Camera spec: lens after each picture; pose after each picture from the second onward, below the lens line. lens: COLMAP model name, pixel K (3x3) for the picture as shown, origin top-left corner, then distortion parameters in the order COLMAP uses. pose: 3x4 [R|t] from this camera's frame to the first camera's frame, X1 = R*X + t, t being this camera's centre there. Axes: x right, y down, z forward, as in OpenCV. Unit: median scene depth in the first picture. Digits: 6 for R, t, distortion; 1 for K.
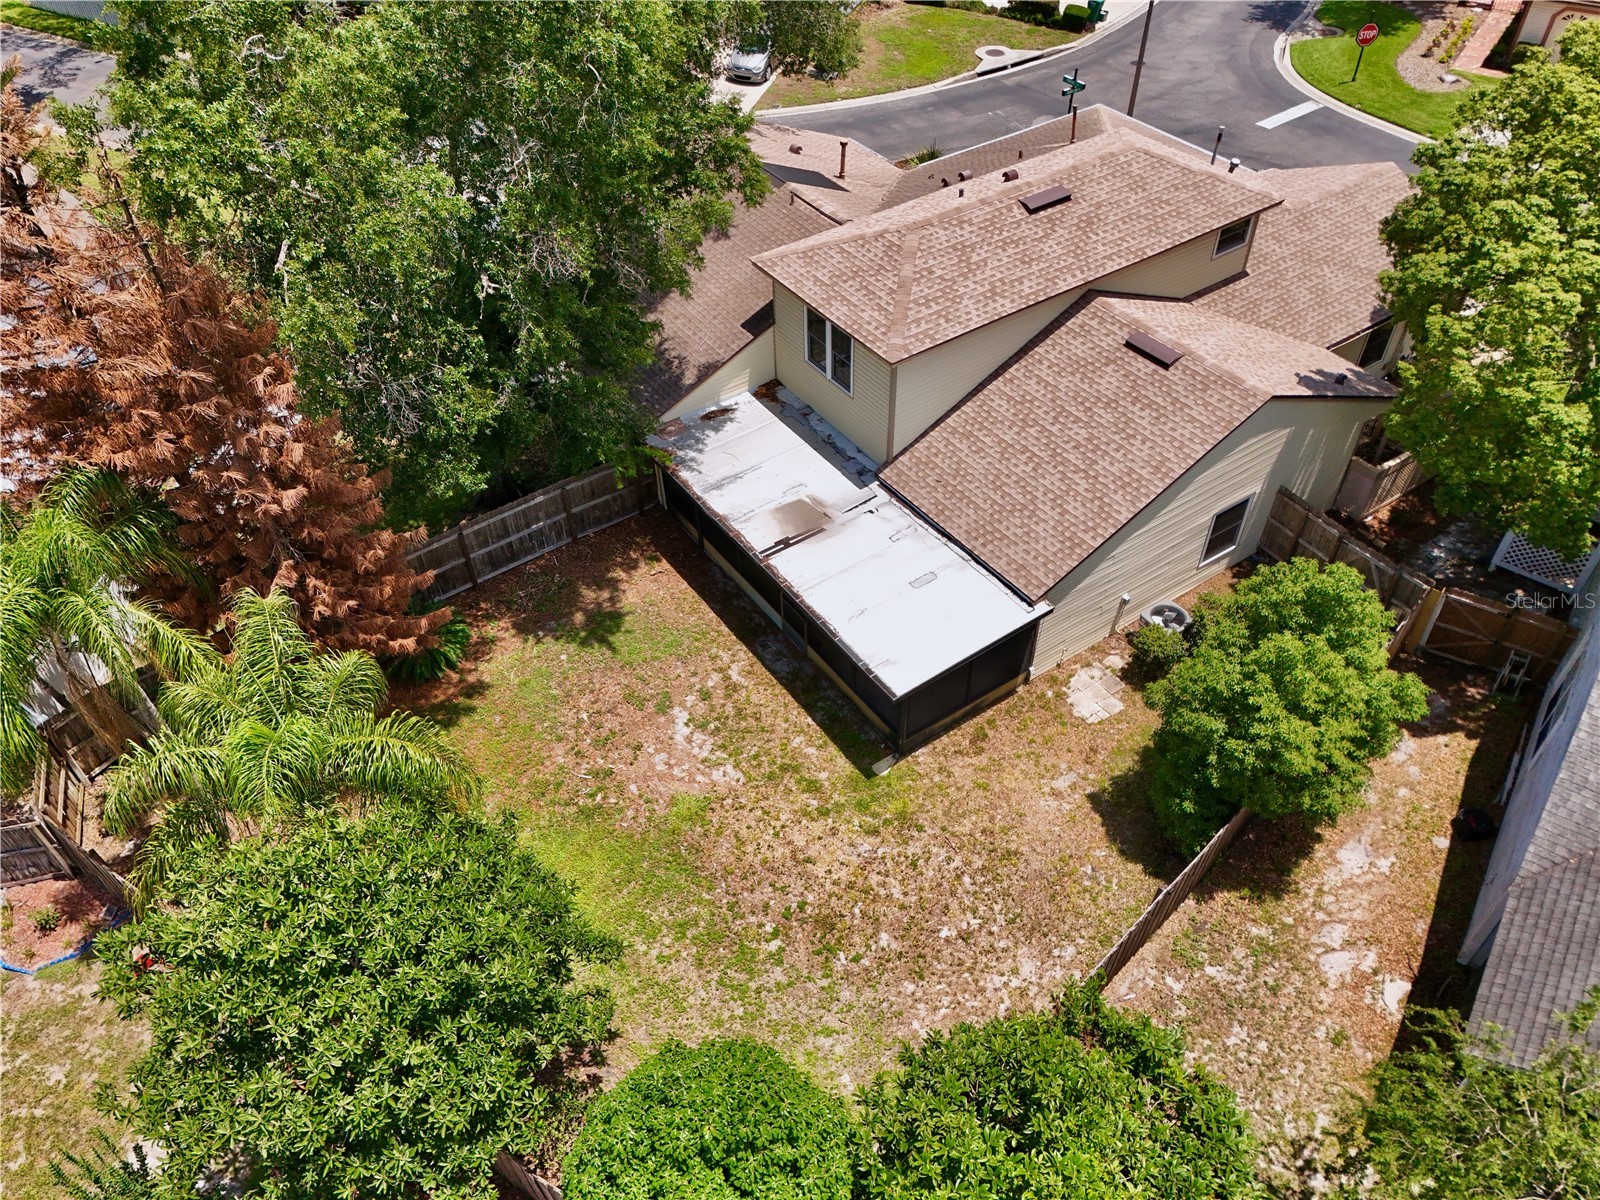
lens RADIAL K [[1176.7, 0, 804.5], [0, 1176.7, 612.6], [0, 0, 1]] dist [0.070692, -0.062767]
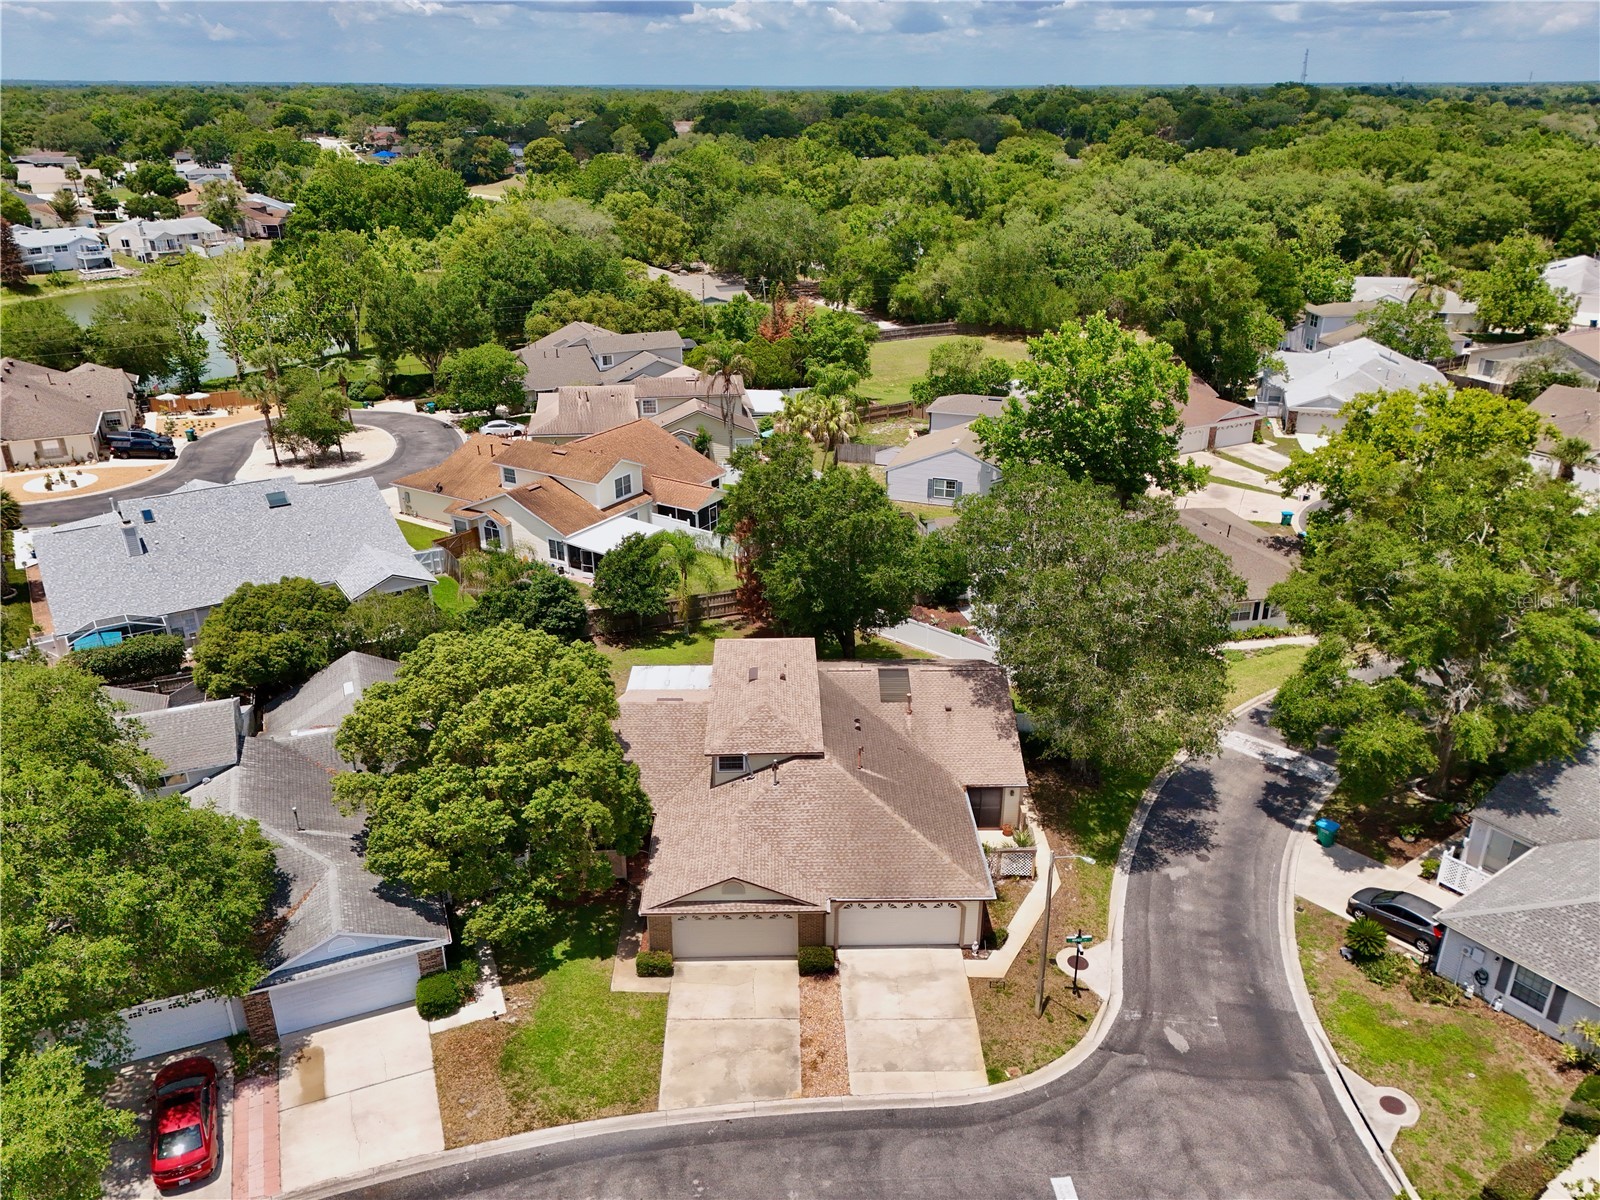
lens RADIAL K [[1176.7, 0, 804.5], [0, 1176.7, 612.6], [0, 0, 1]] dist [0.070692, -0.062767]
pose [[-0.548379, 0.353228, -0.757964, 1.854001], [-0.580400, 0.491758, 0.649084, -1.976613], [0.602009, 0.795867, -0.064656, 1.187855]]
